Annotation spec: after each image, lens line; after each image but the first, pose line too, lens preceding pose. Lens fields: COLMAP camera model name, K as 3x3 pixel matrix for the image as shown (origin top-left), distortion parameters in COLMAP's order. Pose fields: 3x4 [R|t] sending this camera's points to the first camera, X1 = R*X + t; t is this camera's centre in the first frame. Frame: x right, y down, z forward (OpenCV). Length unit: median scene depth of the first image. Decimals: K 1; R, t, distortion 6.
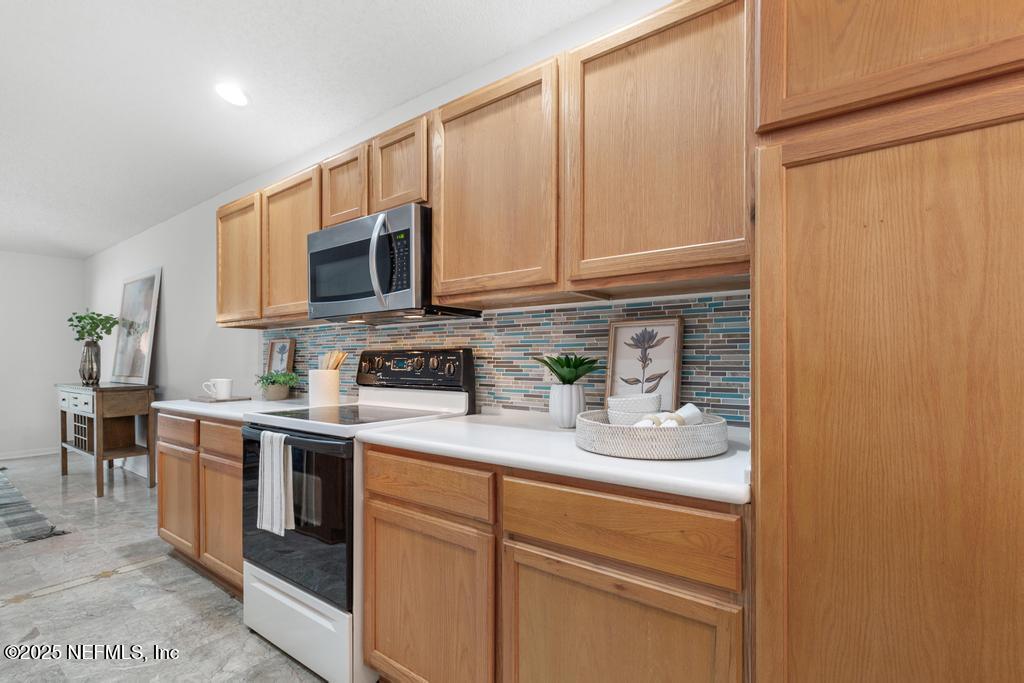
lens RADIAL K [[490.0, 0, 514.6], [0, 490.0, 355.8], [0, 0, 1]] dist [0.007896, -0.000237]
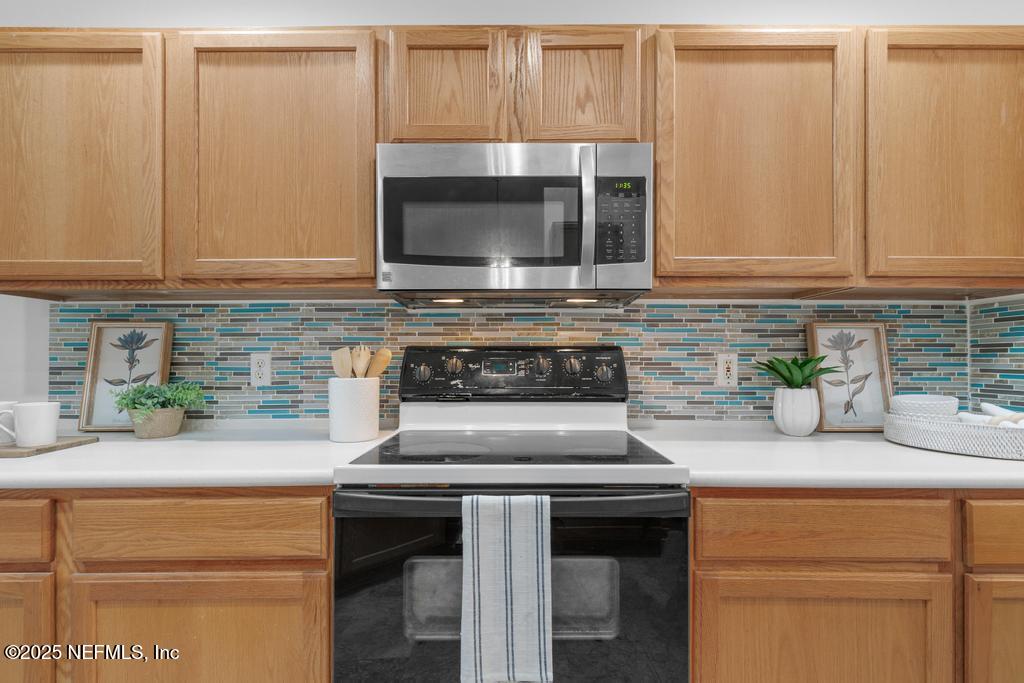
lens RADIAL K [[475.9, 0, 516.9], [0, 475.9, 355.7], [0, 0, 1]] dist [0.002885, 0.000292]
pose [[0.793098, 0.004870, 0.609075, -0.732332], [-0.007186, 0.999973, 0.001362, 0.000073], [-0.609052, -0.005456, 0.793112, 0.527575]]
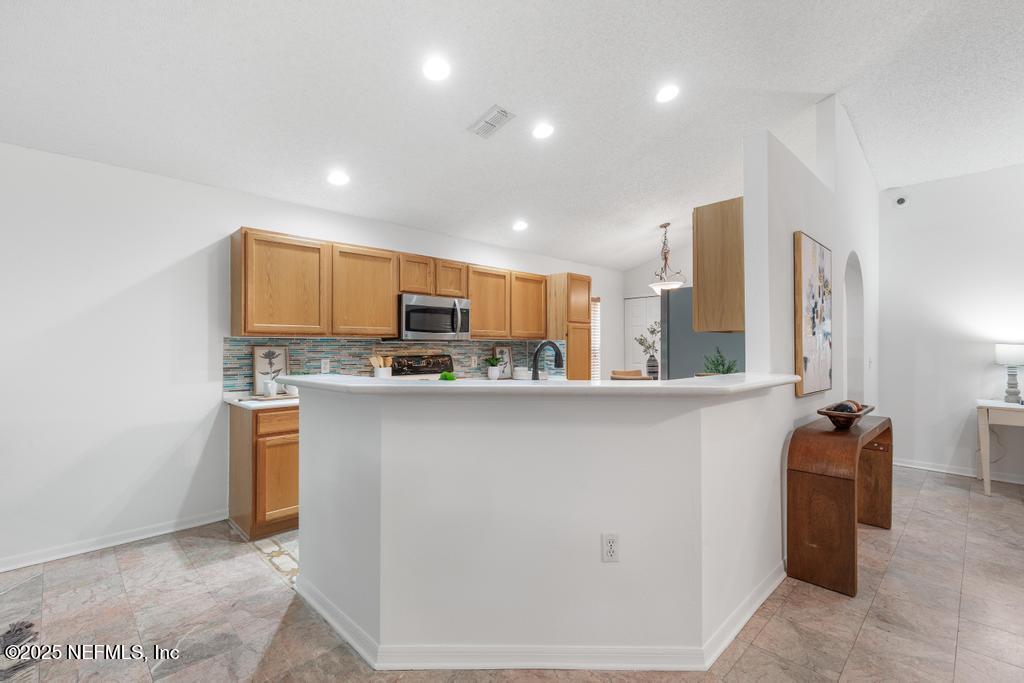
lens RADIAL K [[466.0, 0, 512.0], [0, 466.0, 341.5], [0, 0, 1]] dist [-0.001989, -0.000341]
pose [[0.137860, 0.013207, 0.990364, -2.441881], [-0.007316, 0.999897, -0.012315, -0.057185], [-0.990425, -0.005548, 0.137943, 0.409534]]
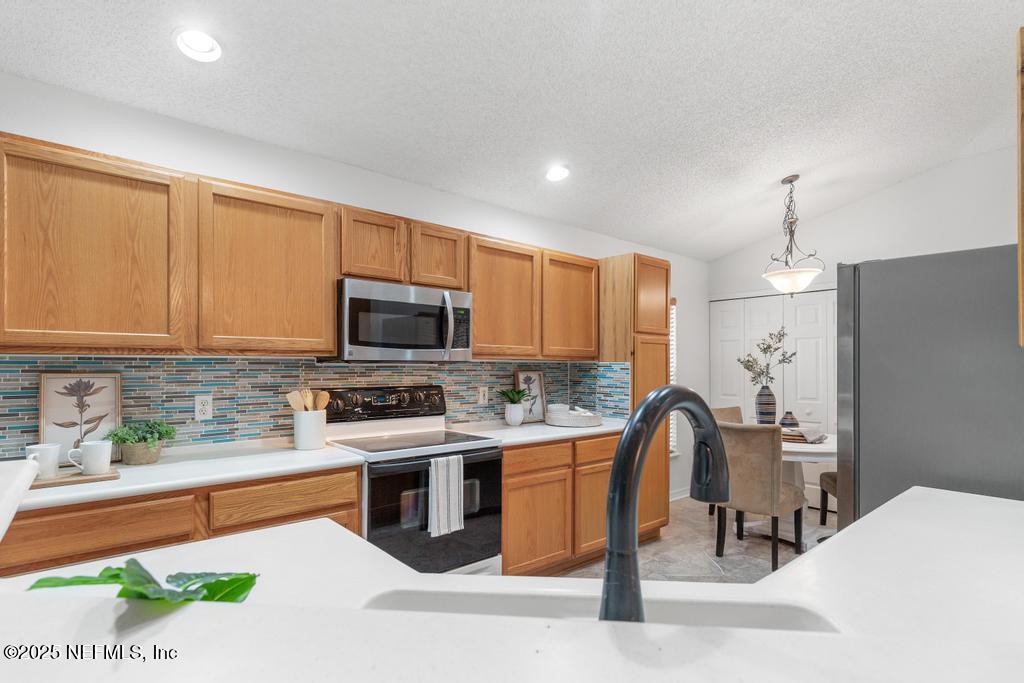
lens RADIAL K [[507.1, 0, 522.8], [0, 507.1, 364.6], [0, 0, 1]] dist [-0.001565, -0.000173]
pose [[0.193999, 0.004907, 0.980989, -1.613078], [-0.013424, 0.999907, -0.002347, -0.080442], [-0.980910, -0.012714, 0.194047, 0.497508]]
